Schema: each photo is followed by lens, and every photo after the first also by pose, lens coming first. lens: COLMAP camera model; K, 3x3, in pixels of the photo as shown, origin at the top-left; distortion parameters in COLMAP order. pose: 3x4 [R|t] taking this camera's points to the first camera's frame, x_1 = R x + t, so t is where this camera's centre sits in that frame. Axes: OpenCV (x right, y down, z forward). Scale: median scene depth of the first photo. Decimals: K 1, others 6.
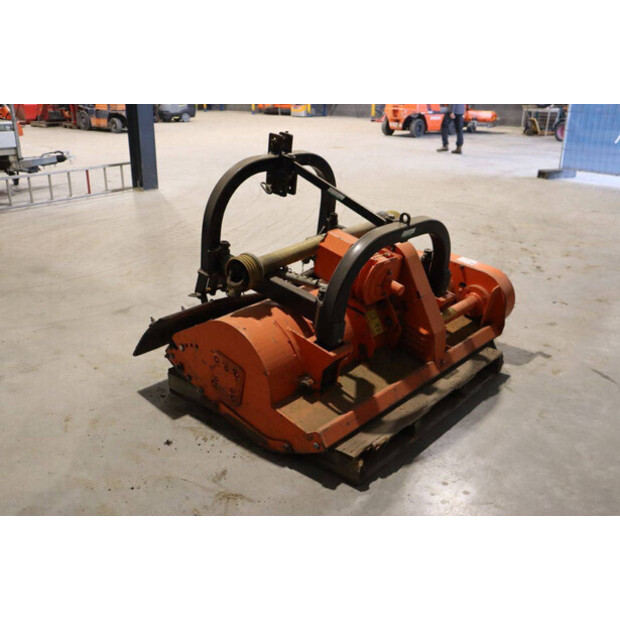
lens RADIAL K [[609.6, 0, 310.0], [0, 609.6, 310.0], [0, 0, 1]] dist [-0.052035, -0.005042]
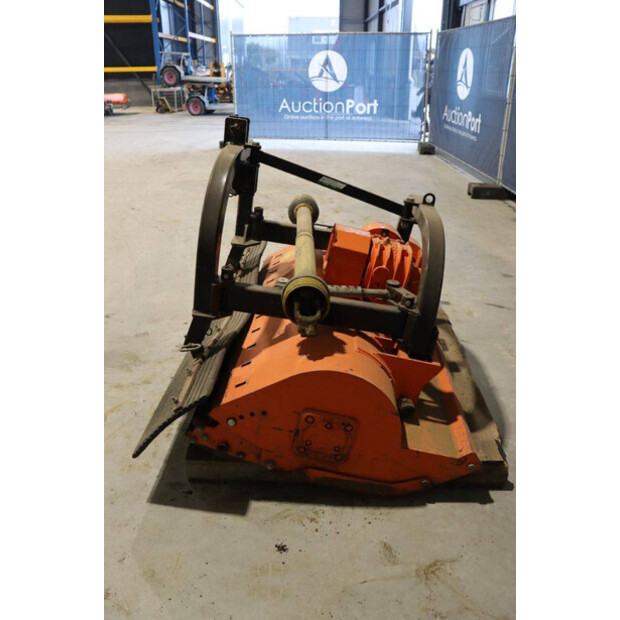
lens RADIAL K [[540.2, 0, 310.0], [0, 540.2, 310.0], [0, 0, 1]] dist [-0.085252, 0.007339]
pose [[0.779893, -0.268482, 0.565406, -0.481474], [0.227949, 0.963127, 0.142918, -0.142874], [-0.582929, 0.017423, 0.812336, 0.434217]]
